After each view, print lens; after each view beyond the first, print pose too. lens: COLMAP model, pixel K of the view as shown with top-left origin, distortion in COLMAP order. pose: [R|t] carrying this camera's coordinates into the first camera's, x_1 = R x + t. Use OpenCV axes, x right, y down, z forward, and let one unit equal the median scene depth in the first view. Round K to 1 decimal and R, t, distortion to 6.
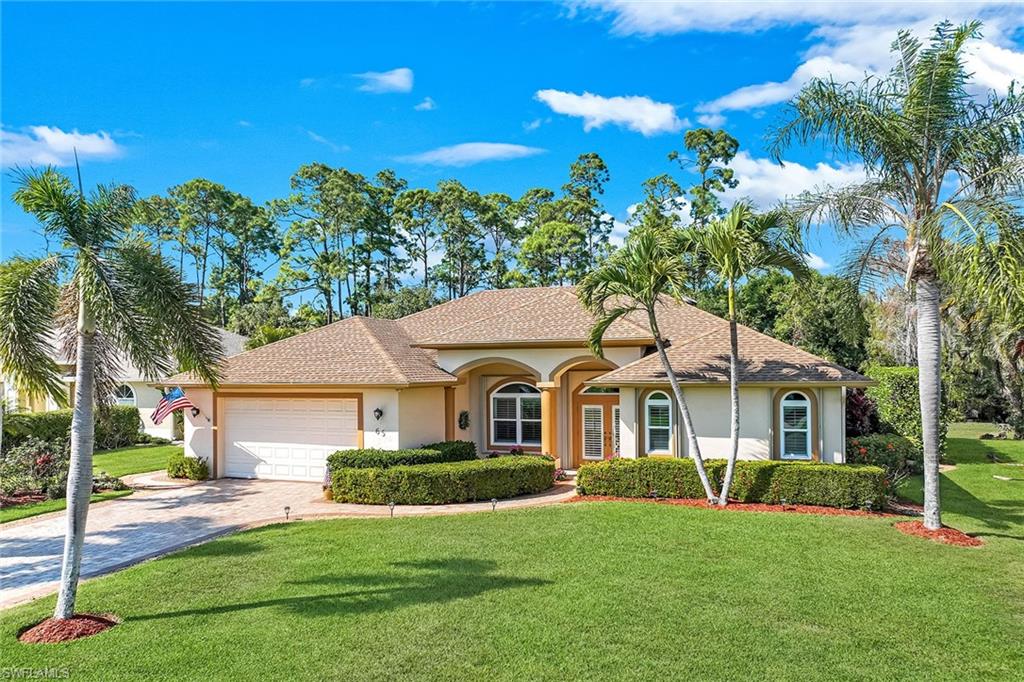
lens RADIAL K [[698.9, 0, 512.4], [0, 698.9, 343.6], [0, 0, 1]] dist [-0.004001, -0.001605]
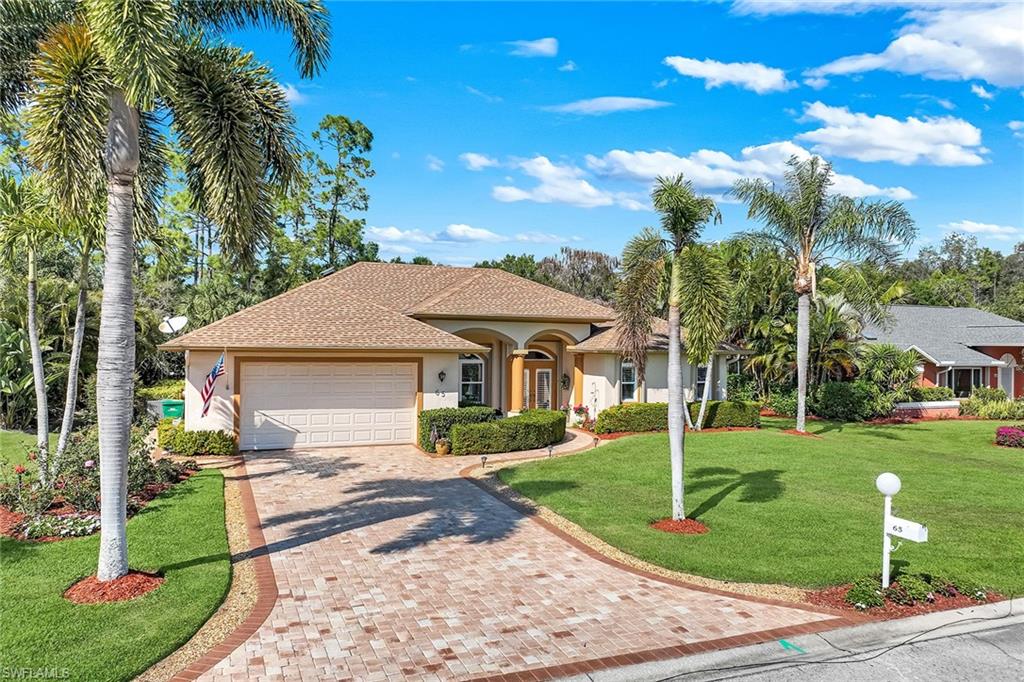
lens RADIAL K [[698.9, 0, 513.4], [0, 698.9, 341.8], [0, 0, 1]] dist [-0.004001, -0.001605]
pose [[0.754477, 0.018973, 0.656053, -0.814293], [-0.041493, 0.998961, 0.018829, 0.020336], [-0.655014, -0.041428, 0.754480, 0.100225]]
